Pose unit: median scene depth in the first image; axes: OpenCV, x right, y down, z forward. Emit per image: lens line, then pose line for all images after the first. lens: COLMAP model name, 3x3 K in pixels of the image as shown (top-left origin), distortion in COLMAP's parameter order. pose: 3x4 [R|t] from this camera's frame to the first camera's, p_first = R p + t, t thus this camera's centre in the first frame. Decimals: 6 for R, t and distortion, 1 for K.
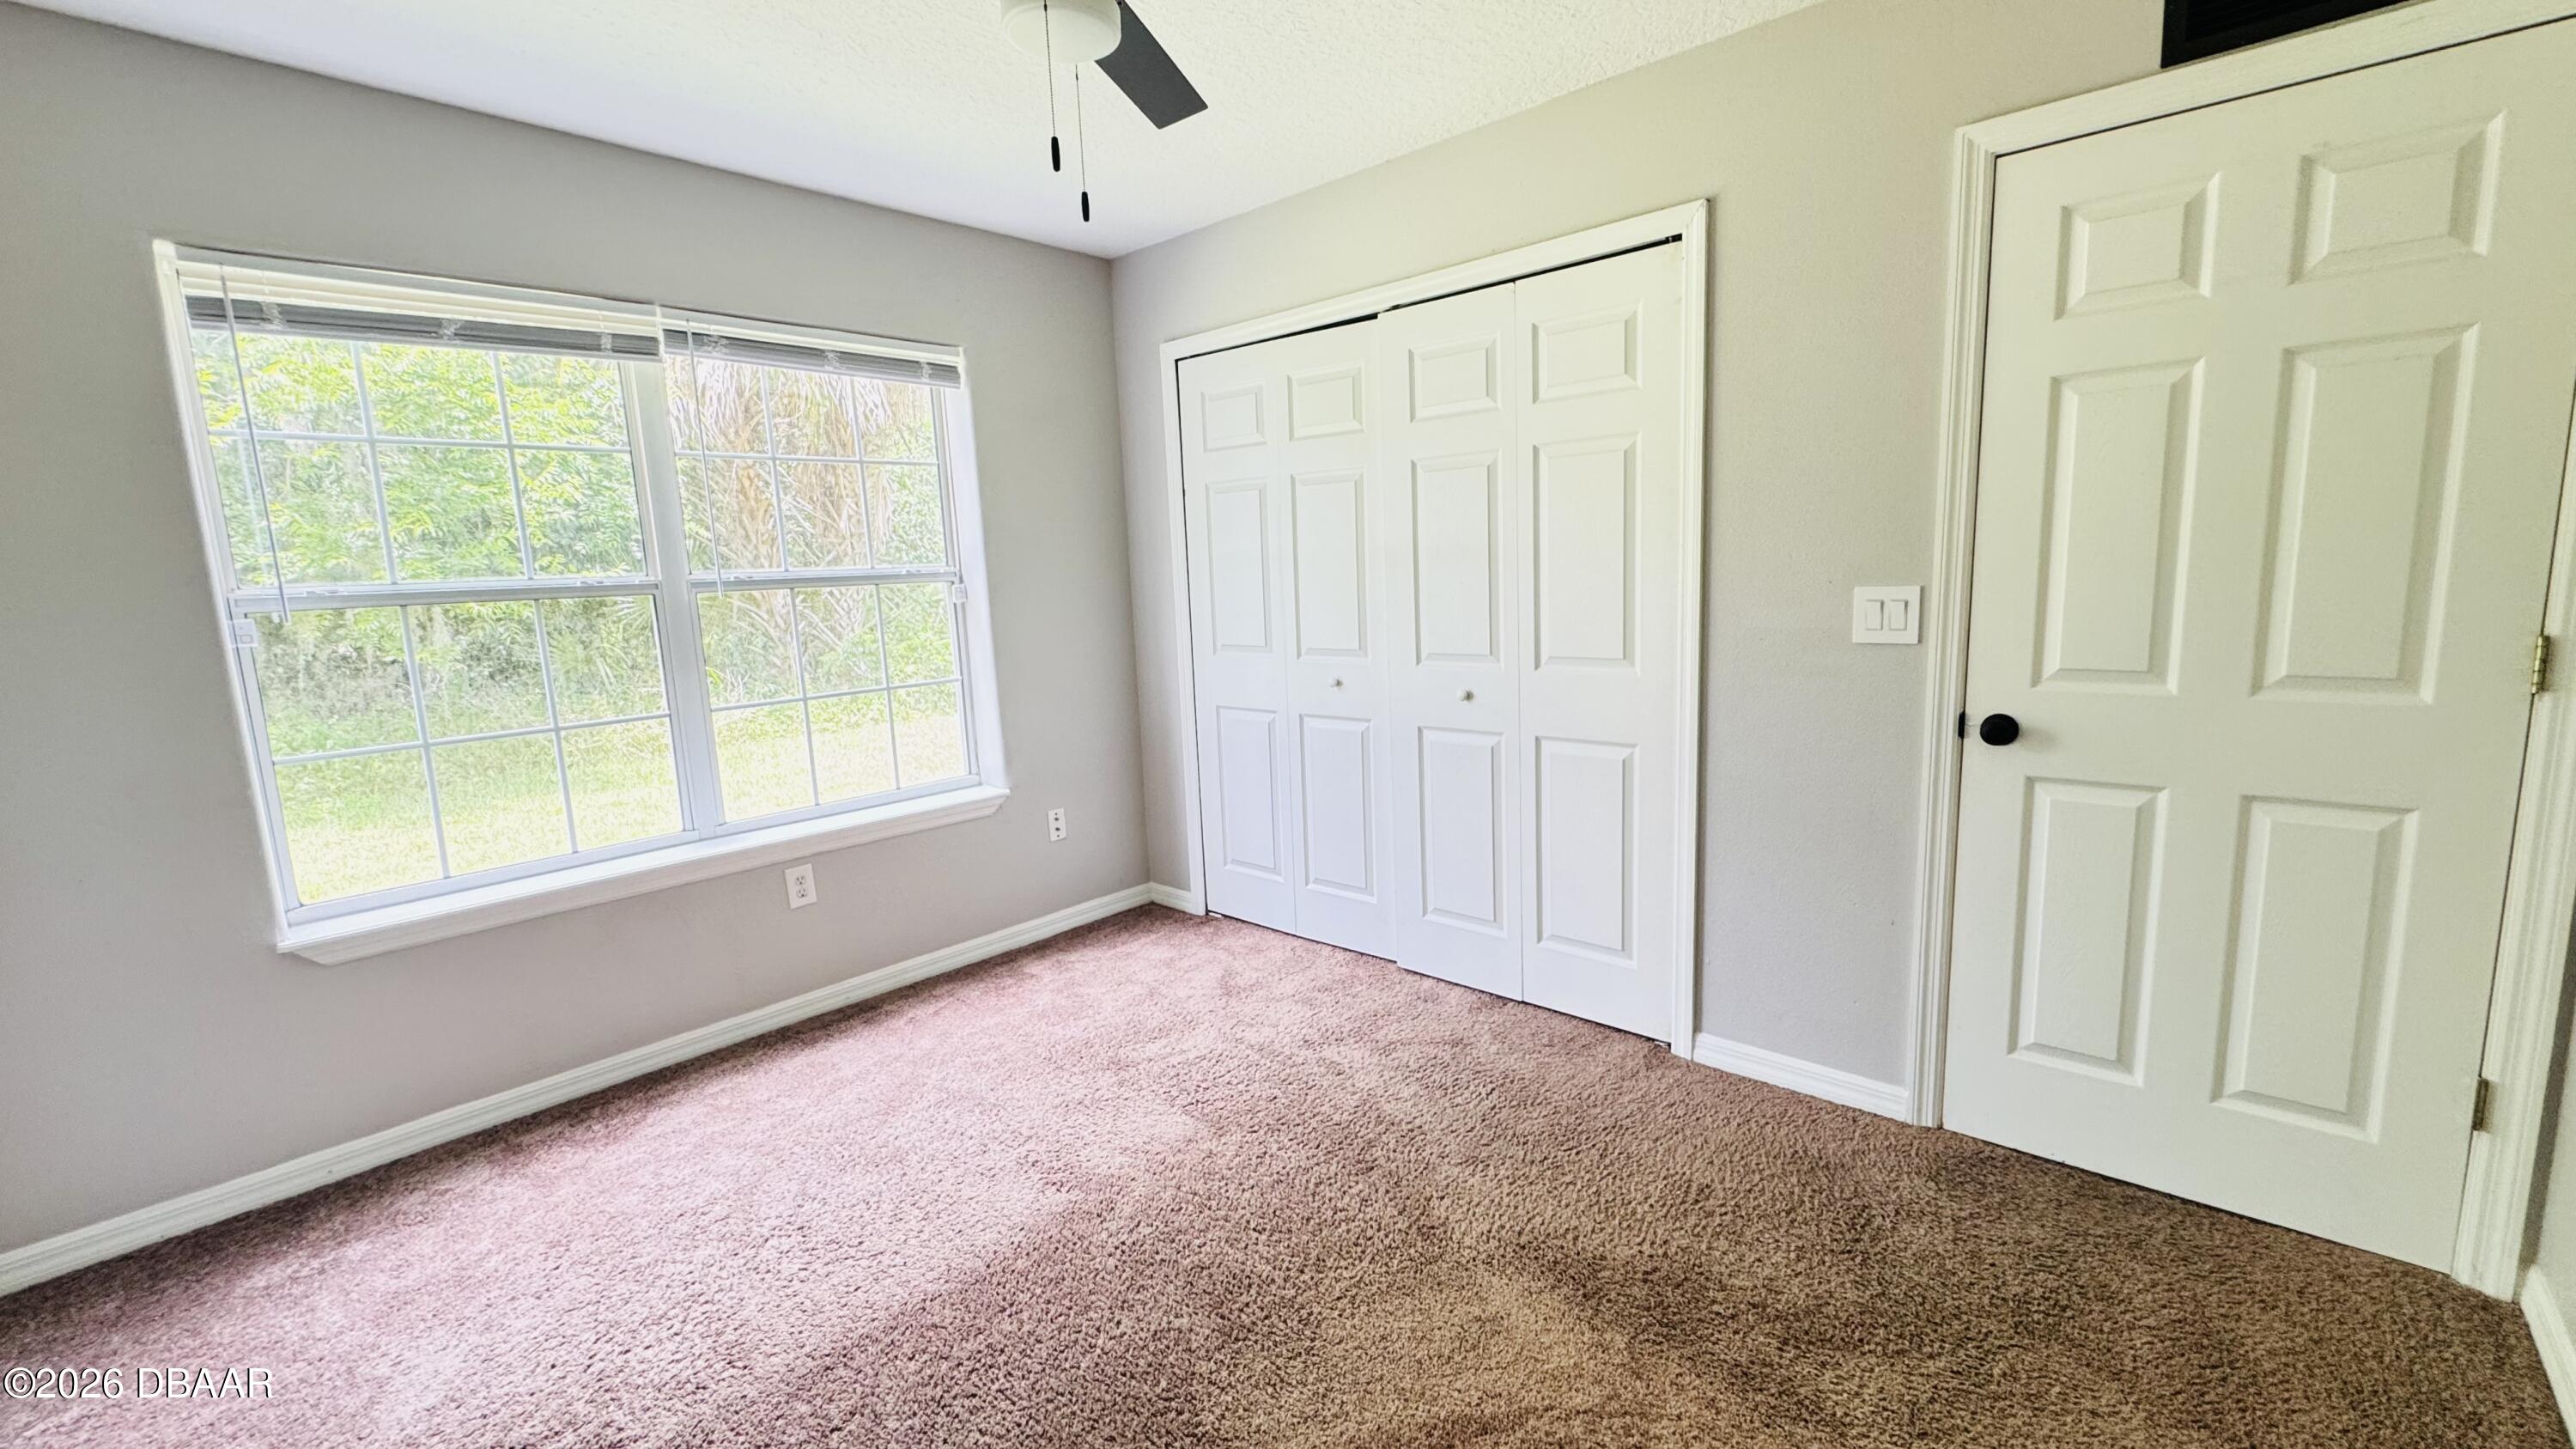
lens RADIAL K [[1029.4, 0, 1288.1], [0, 1029.4, 718.7], [0, 0, 1]] dist [-0.001658, -0.000058]
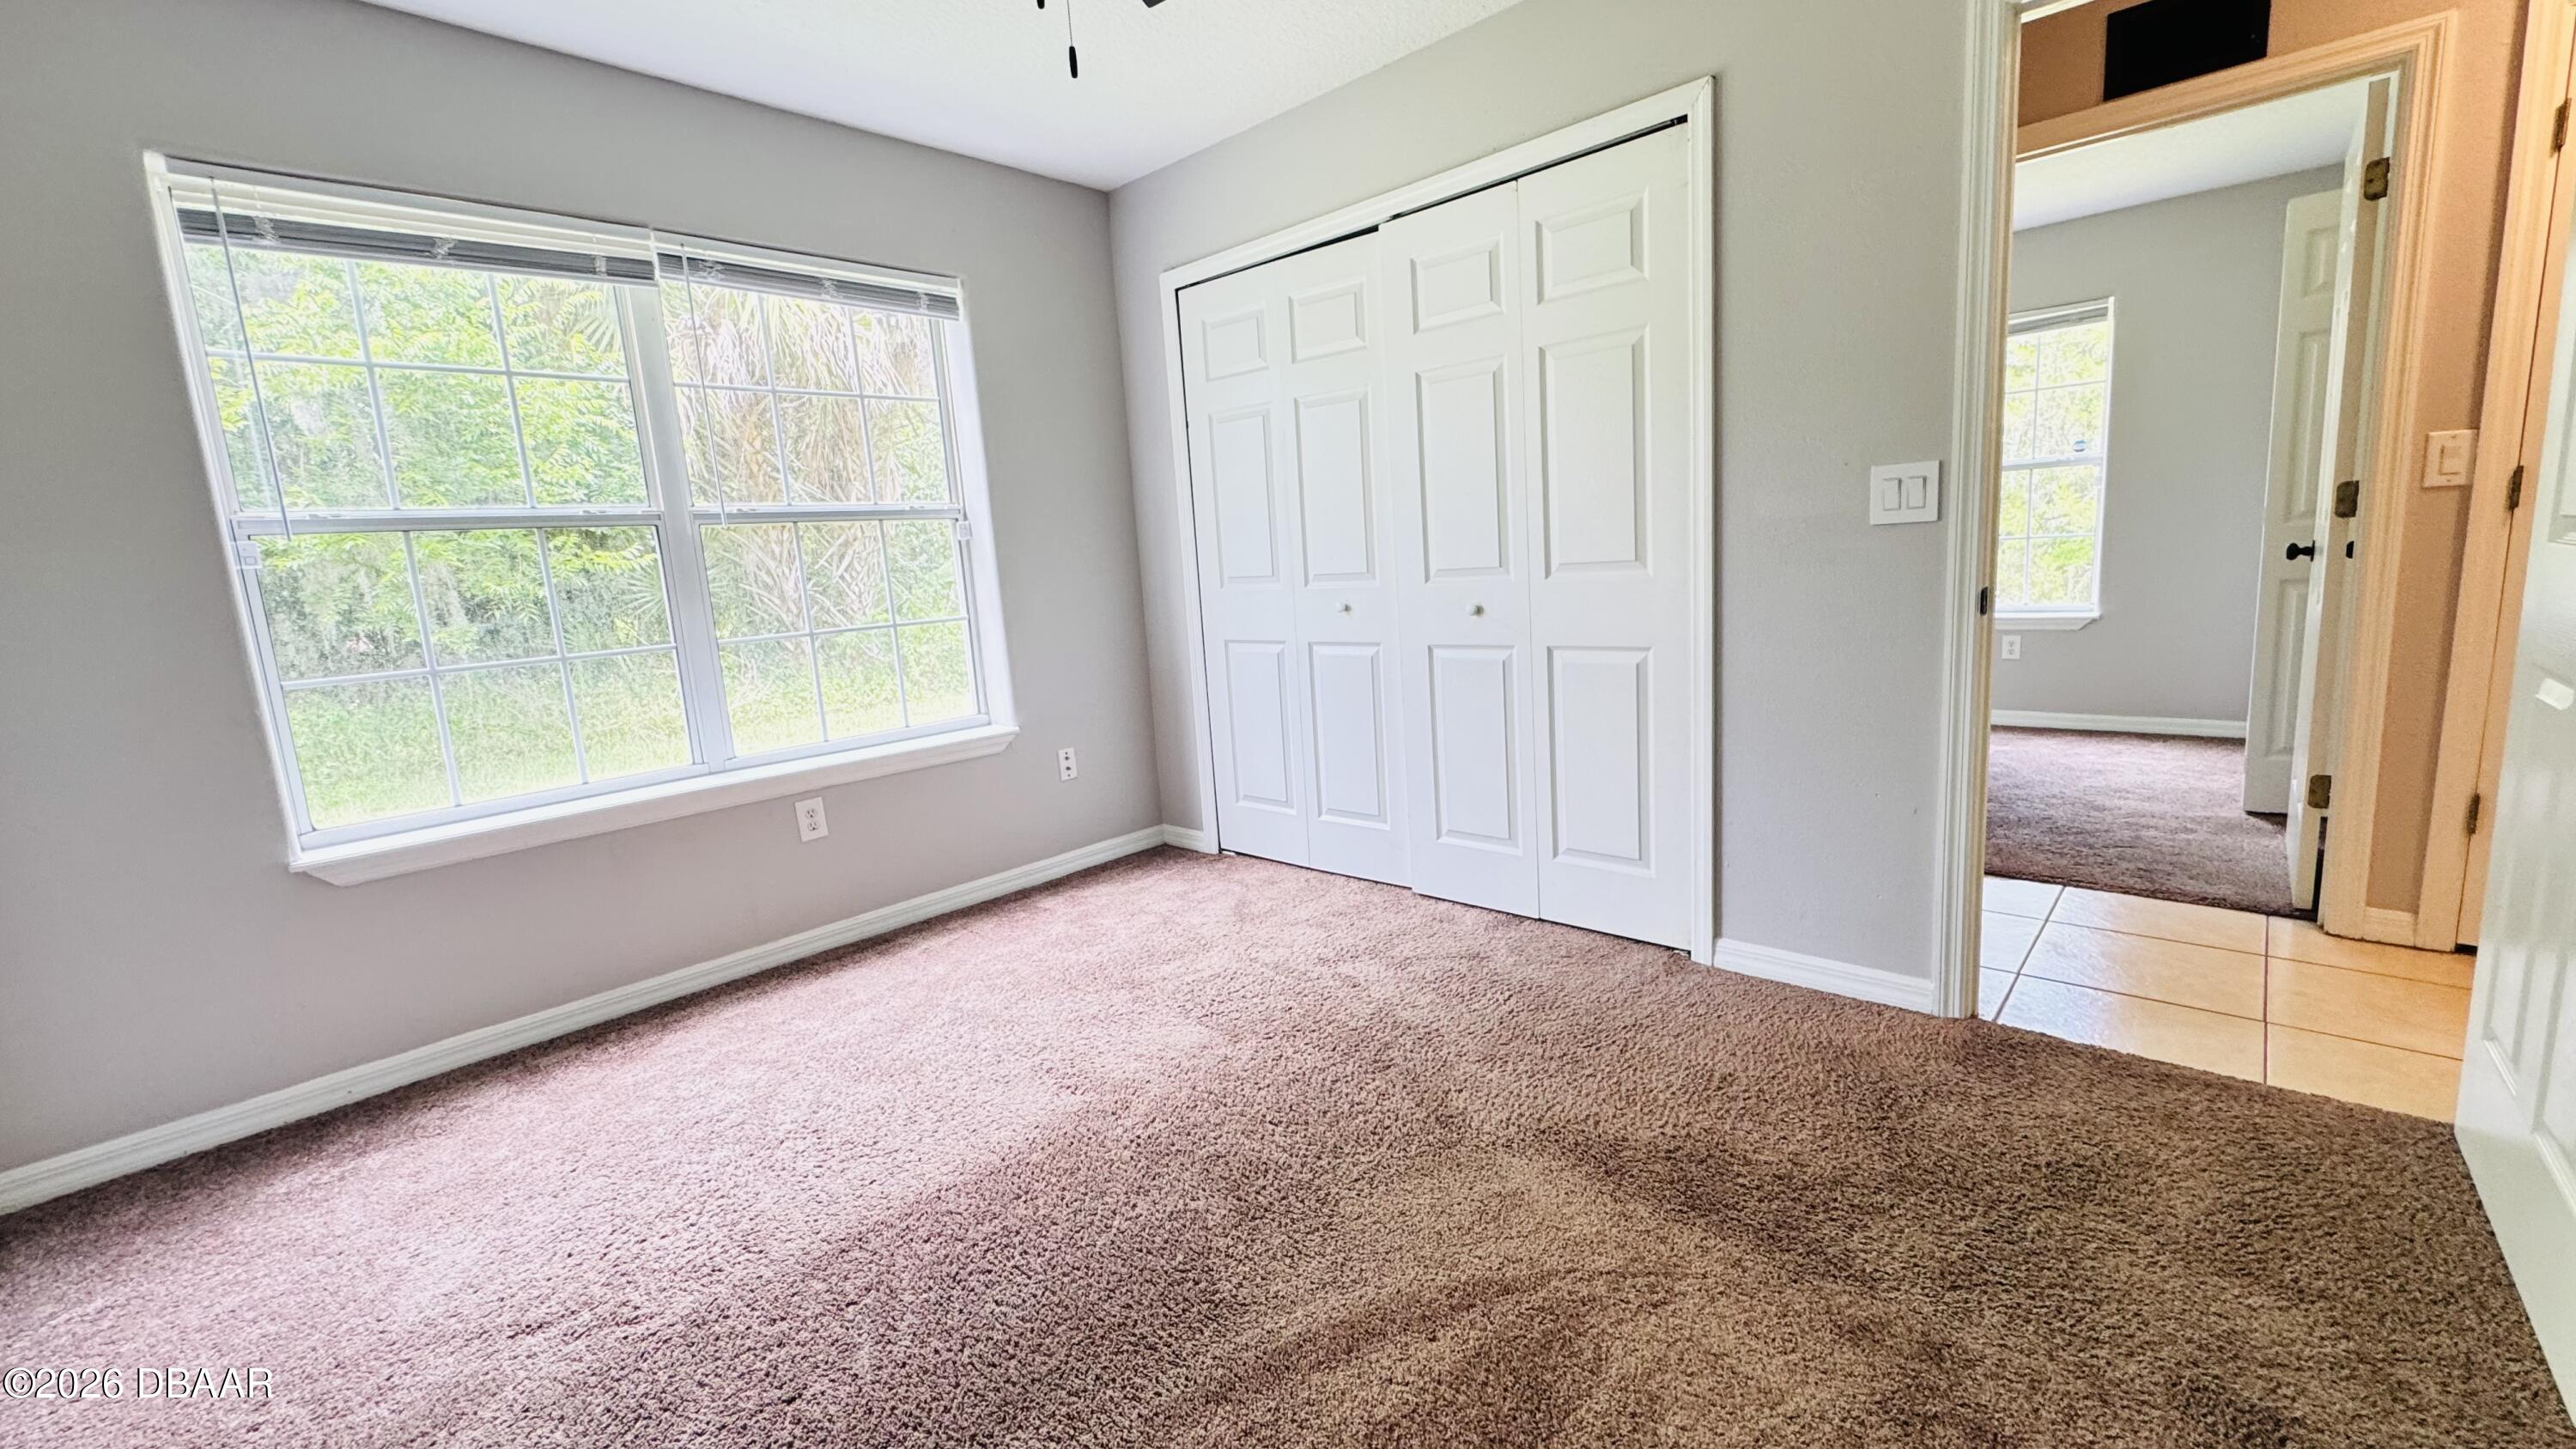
lens RADIAL K [[1029.4, 0, 1288.1], [0, 1029.4, 718.7], [0, 0, 1]] dist [-0.001658, -0.000058]
pose [[0.999677, -0.021466, -0.013638, 0.004996], [0.021607, 0.999713, 0.010299, 0.083232], [0.013413, -0.010591, 0.999854, 0.012239]]
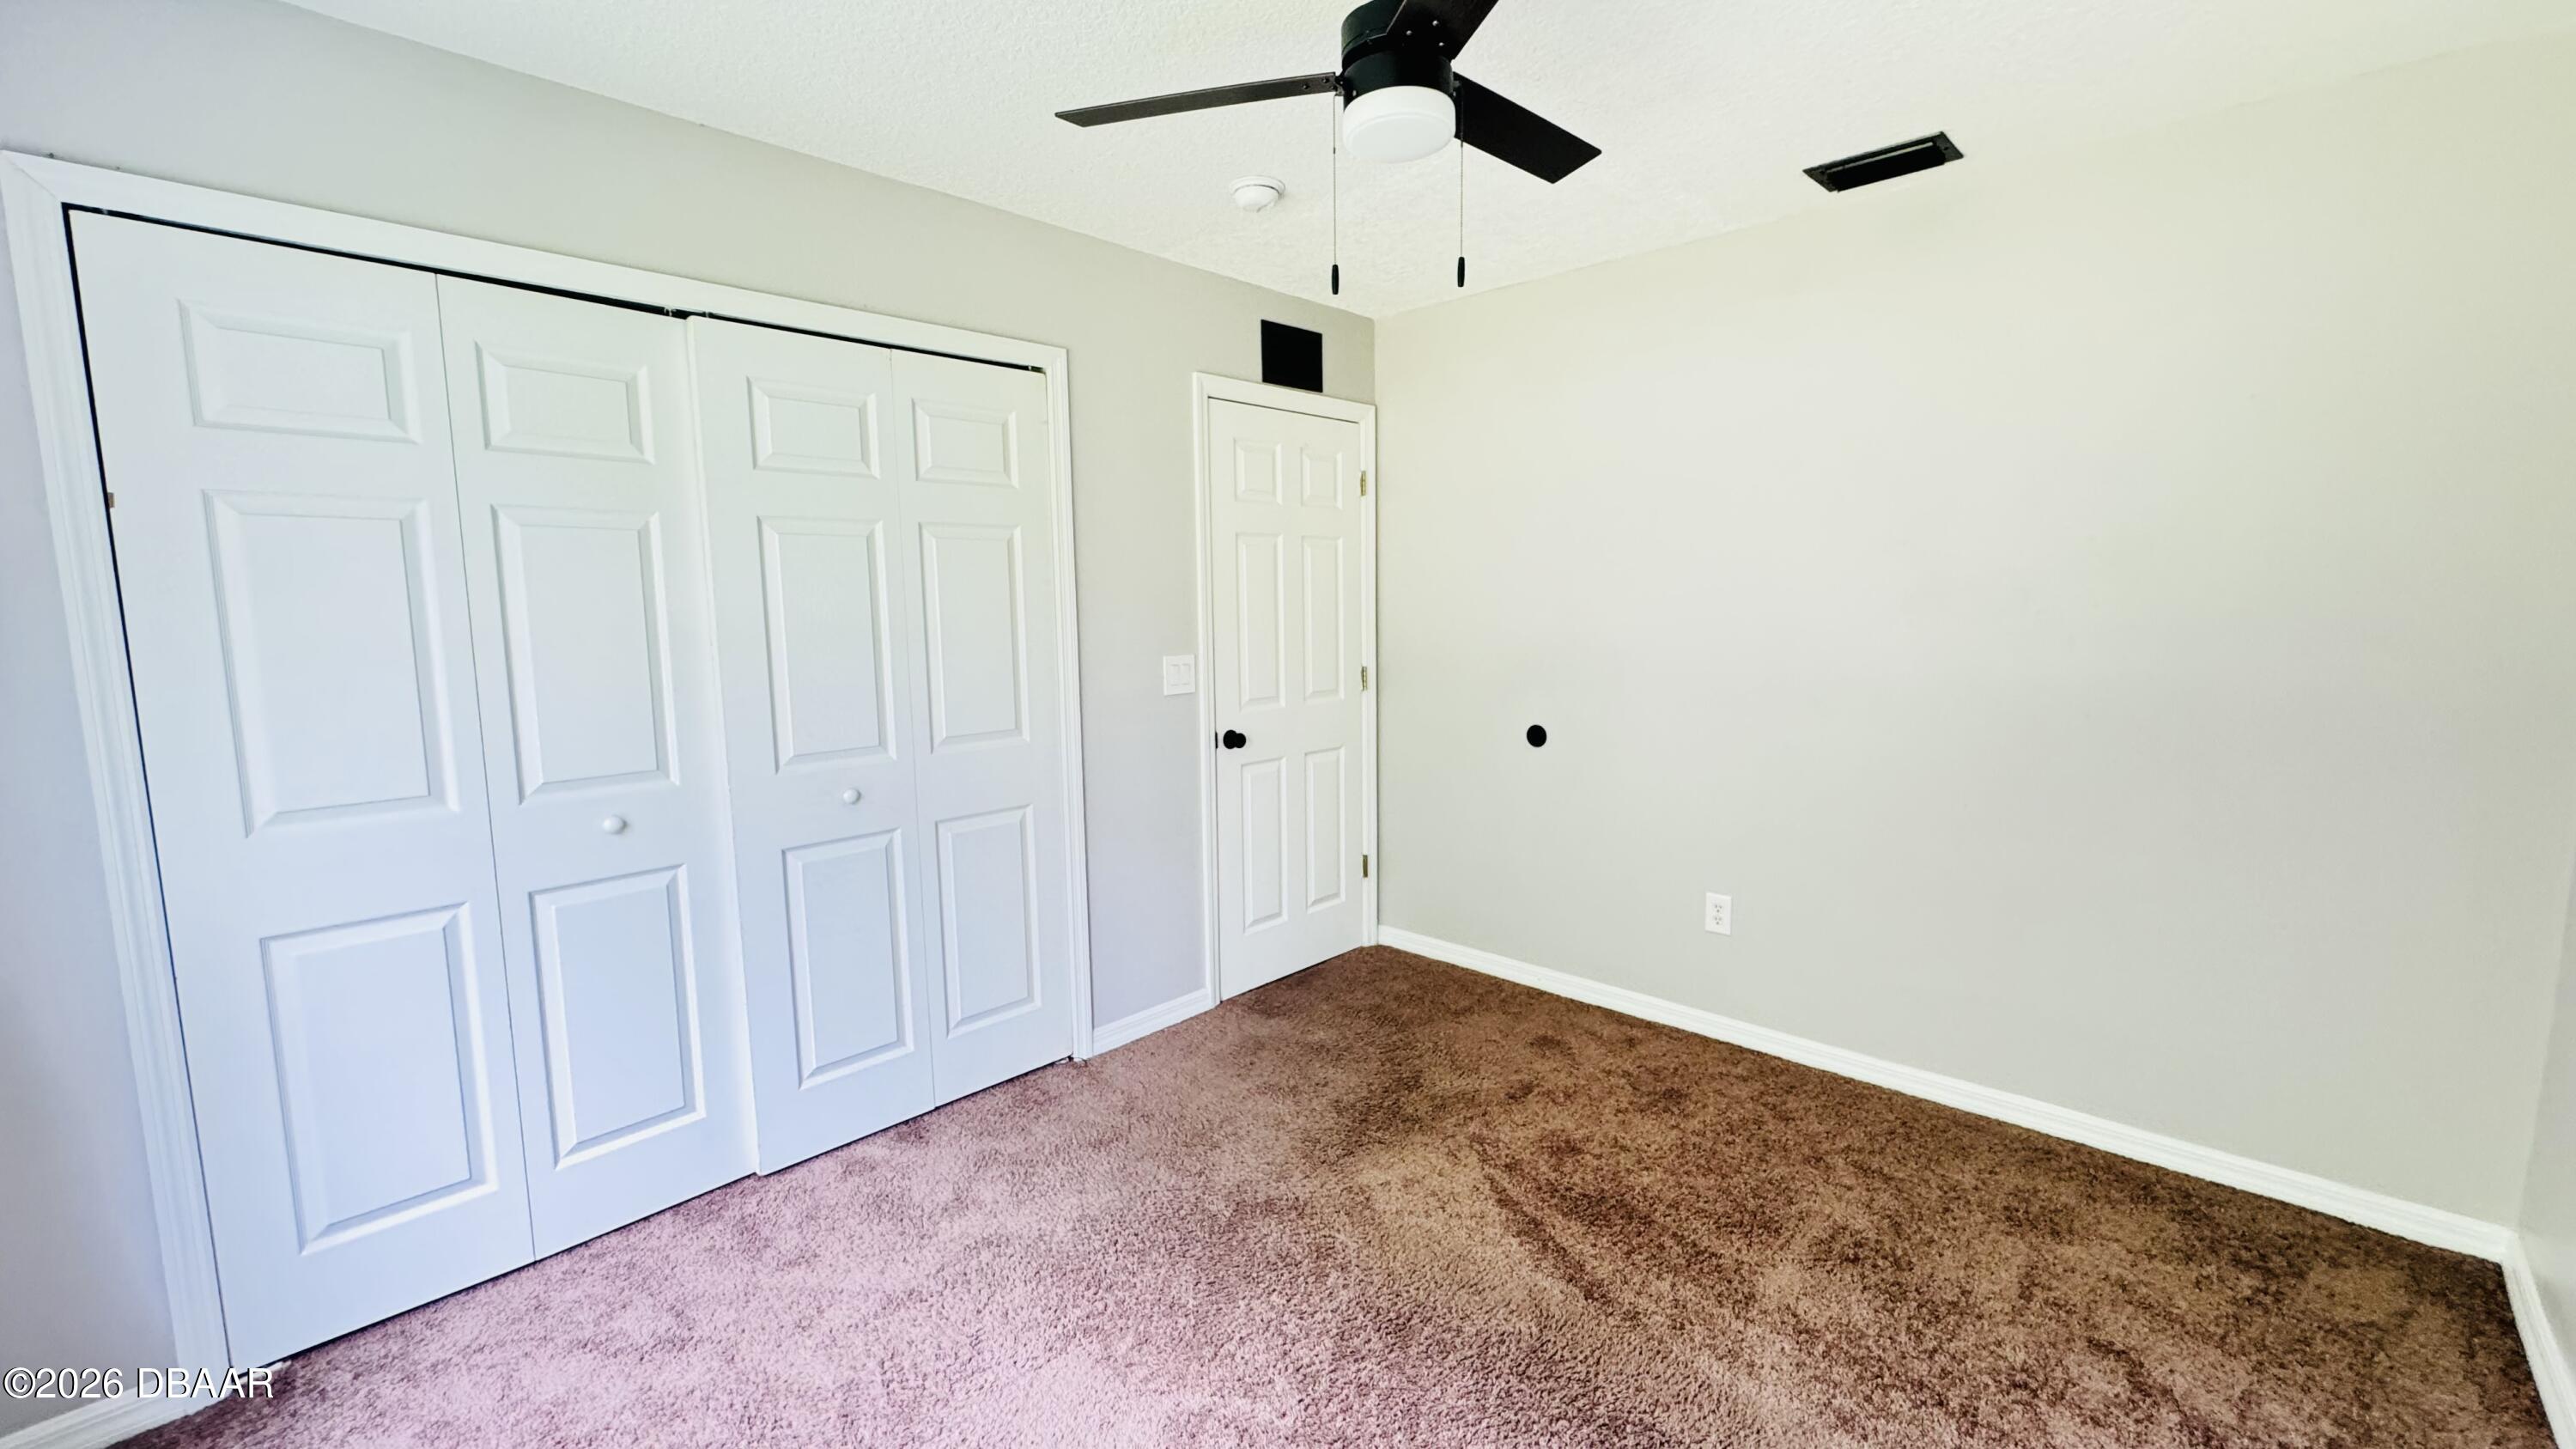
lens RADIAL K [[976.4, 0, 1284.7], [0, 976.4, 755.9], [0, 0, 1]] dist [0.000027, 0.000036]
pose [[0.054665, -0.093991, 0.994071, -0.759562], [0.184351, 0.979395, 0.082465, -0.068157], [-0.981339, 0.178750, 0.070866, 0.709723]]
